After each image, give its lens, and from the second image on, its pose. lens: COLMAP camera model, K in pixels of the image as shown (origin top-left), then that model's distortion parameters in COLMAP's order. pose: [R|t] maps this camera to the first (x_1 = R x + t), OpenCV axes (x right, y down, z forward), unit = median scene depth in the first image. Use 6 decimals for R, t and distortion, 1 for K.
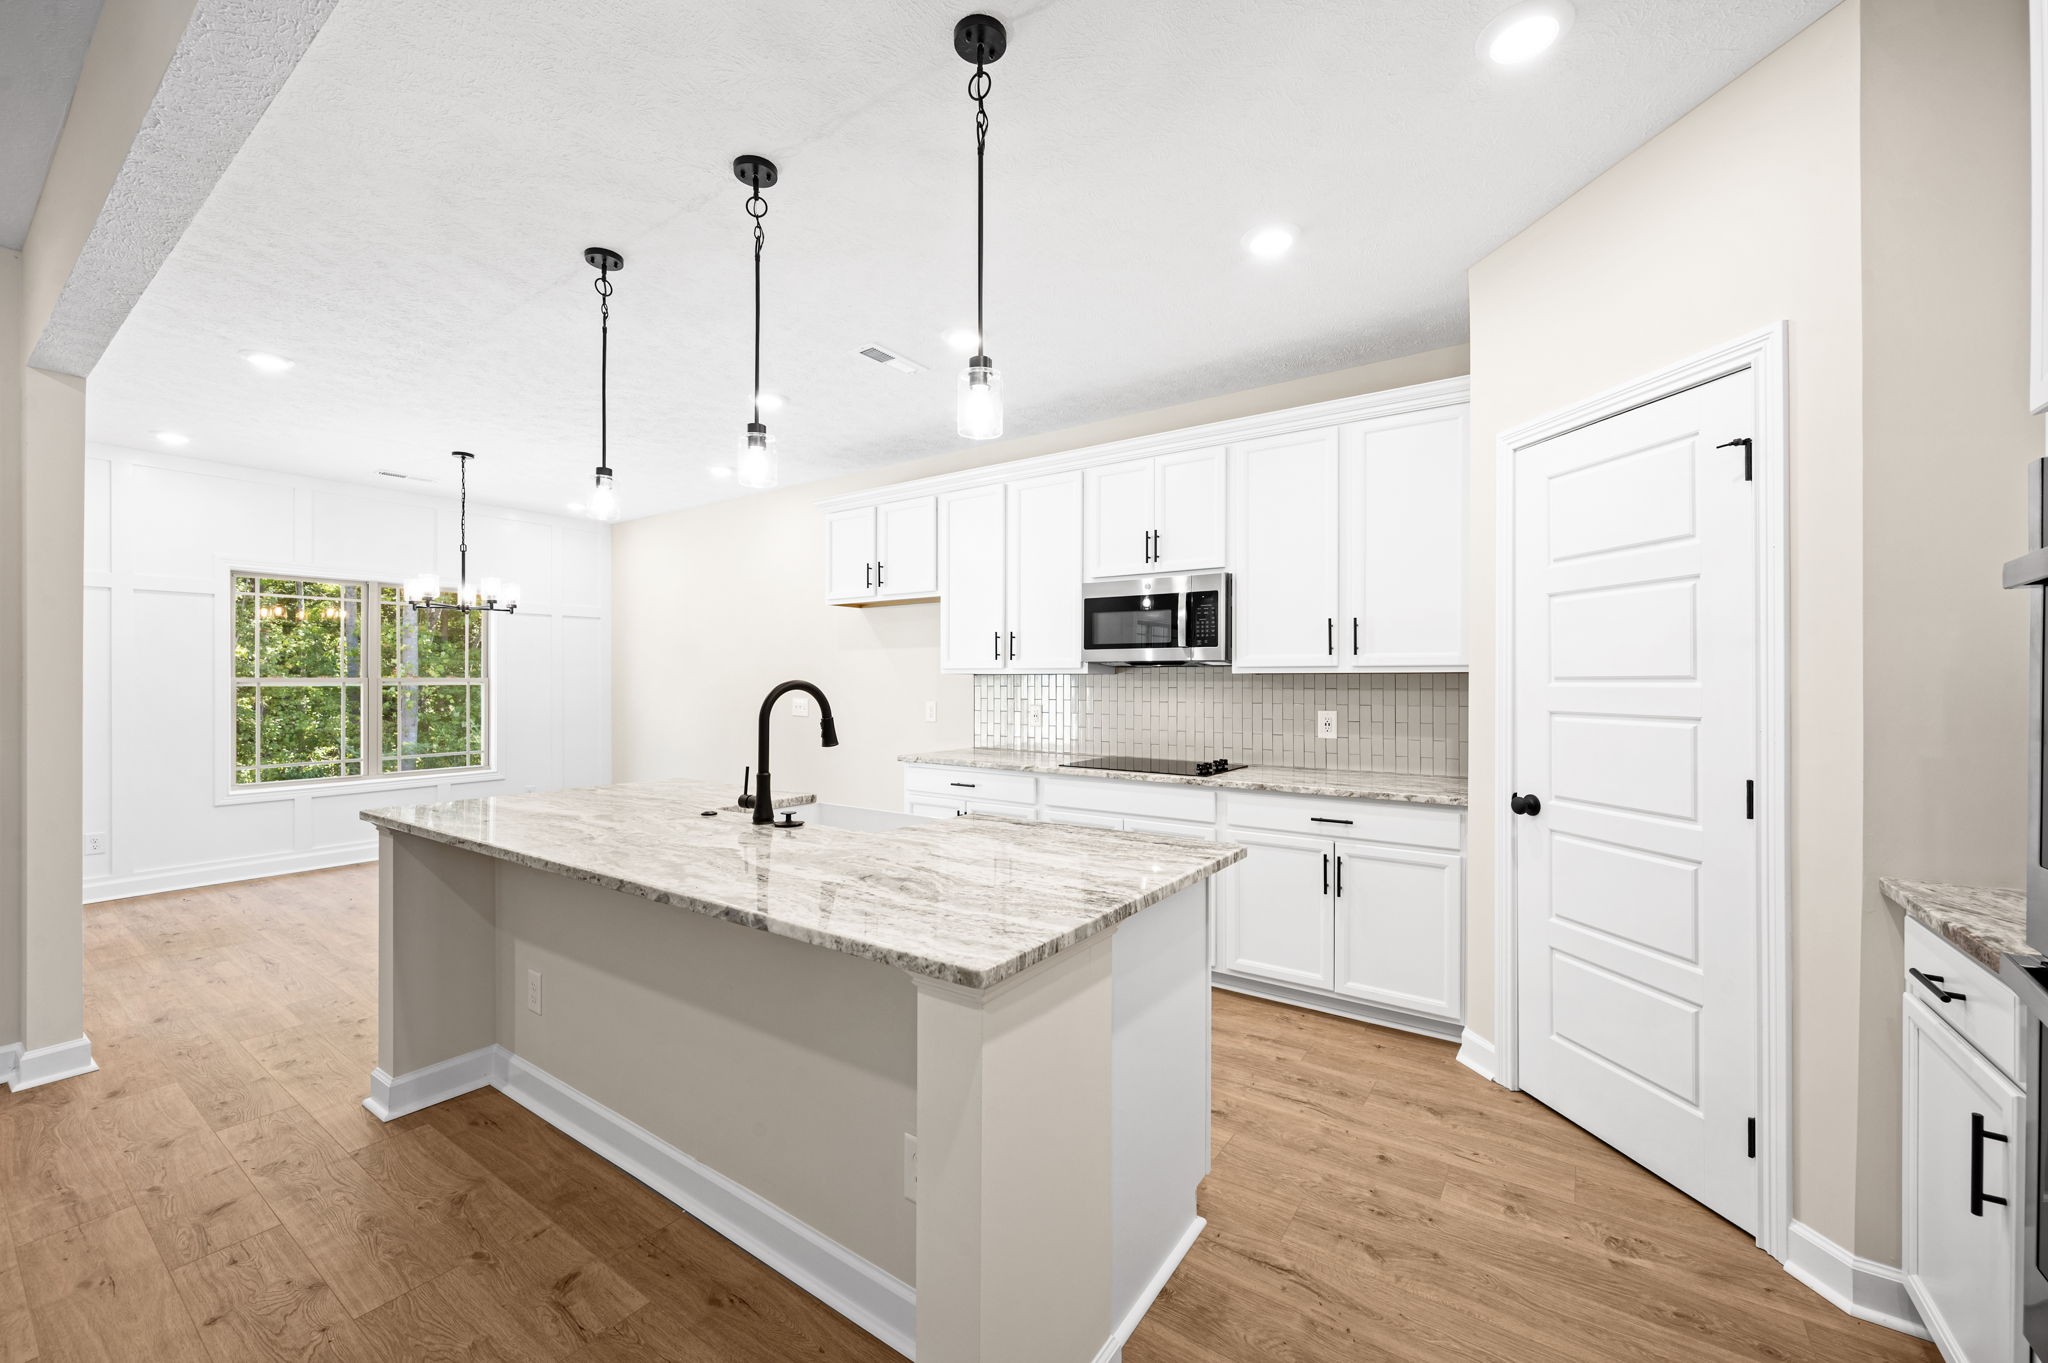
lens RADIAL K [[805.5, 0, 1021.5], [0, 805.5, 684.1], [0, 0, 1]] dist [-0.001651, -0.000054]
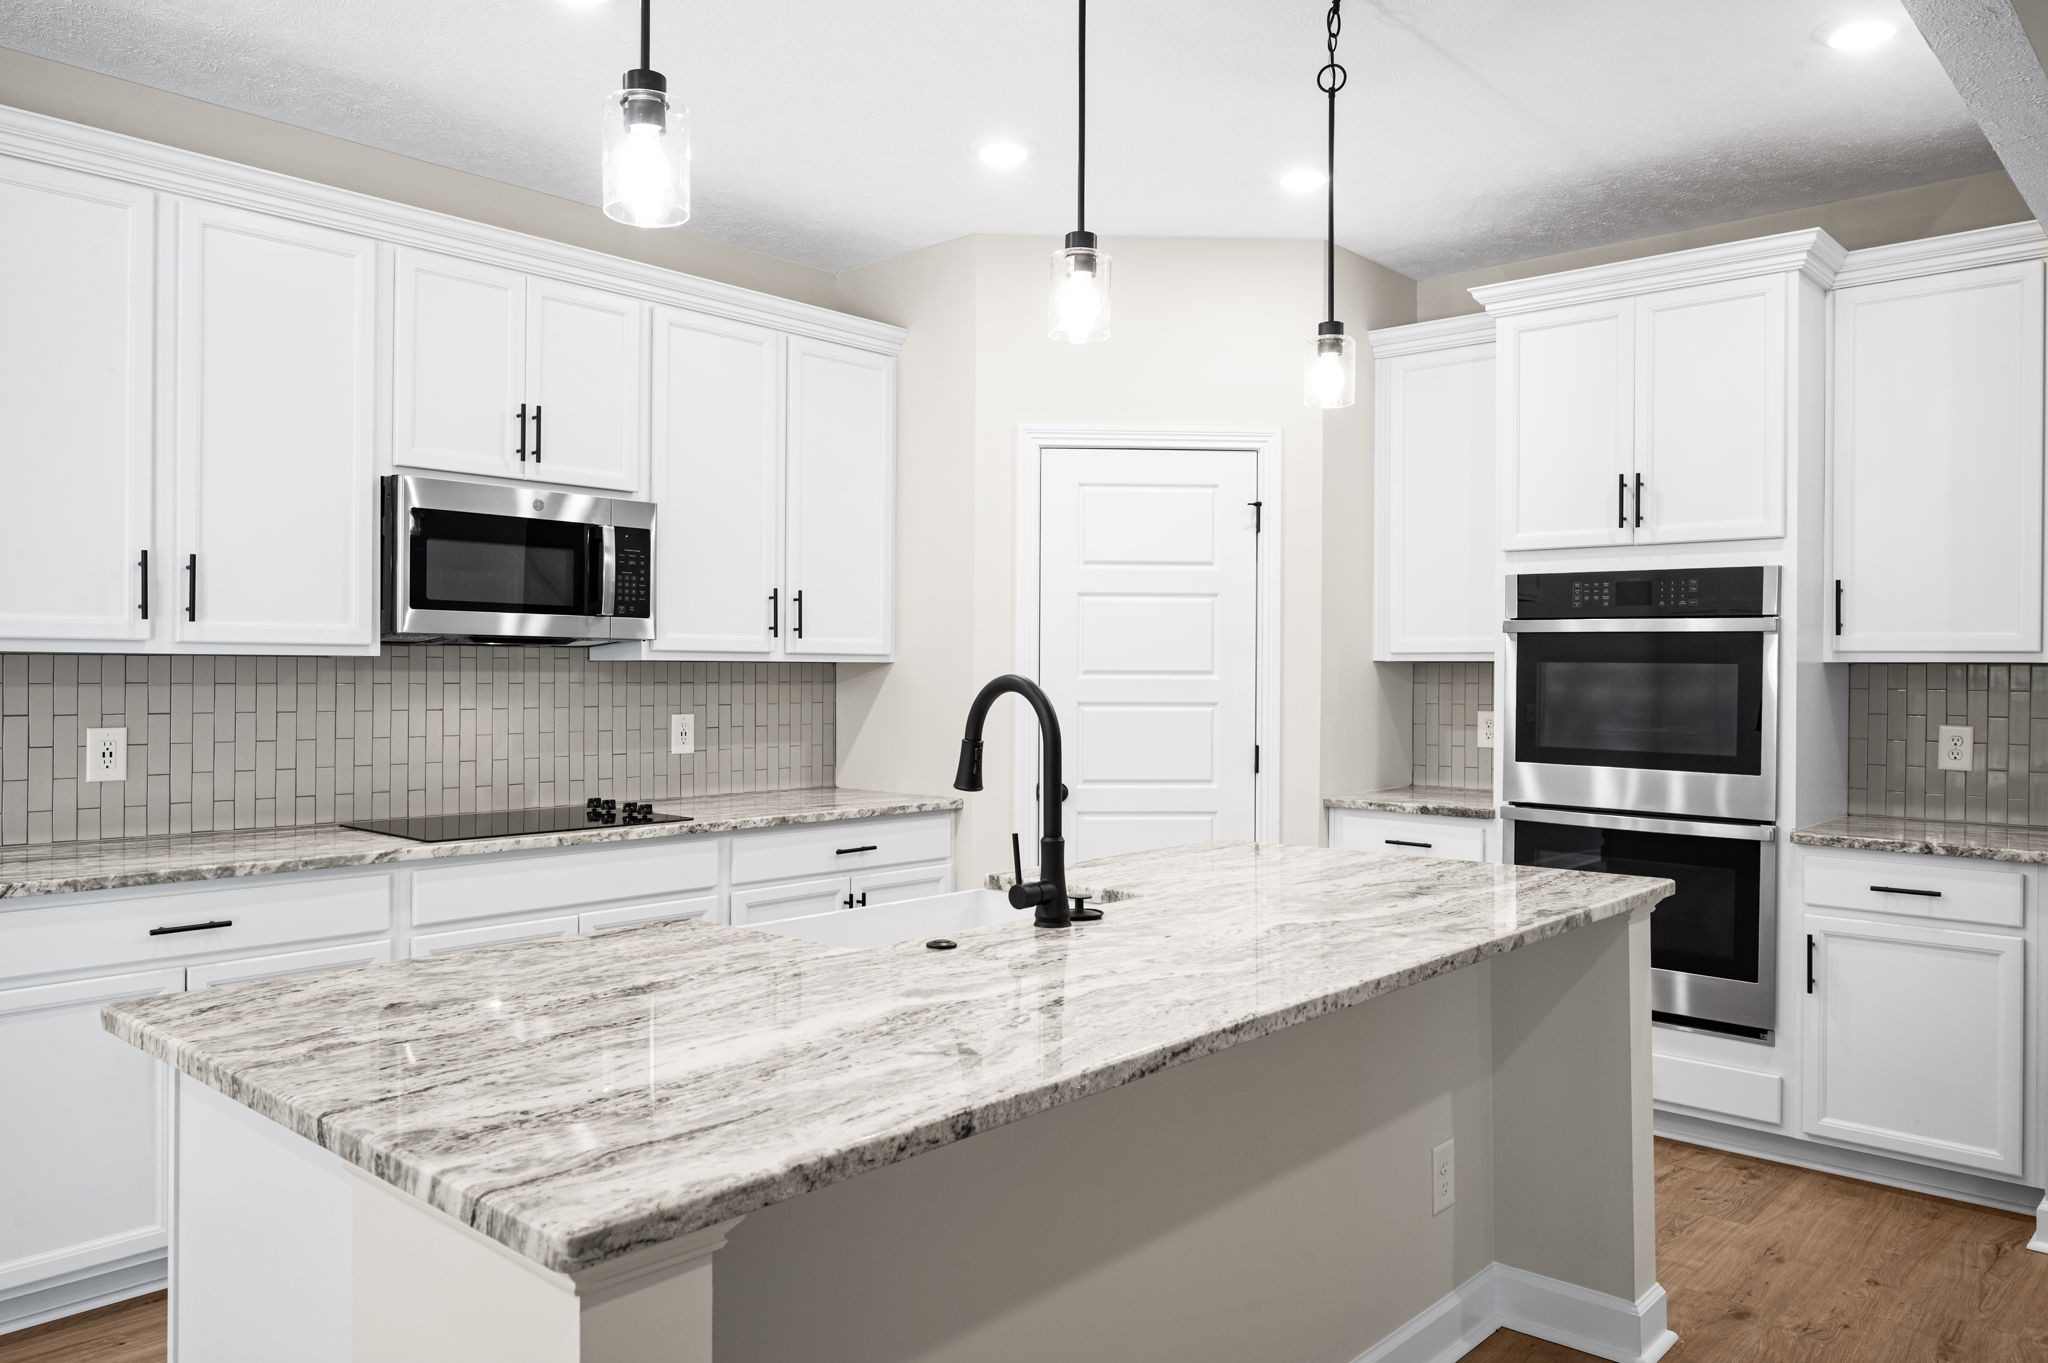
lens RADIAL K [[1432.2, 0, 1024.0], [0, 1432.2, 681.5], [0, 0, 1]] dist [-0.000876, 0.001162]
pose [[0.124925, -0.007387, 0.992139, -0.892233], [-0.001515, 0.999970, 0.007636, -0.005919], [-0.992165, -0.002457, 0.124910, 0.598487]]
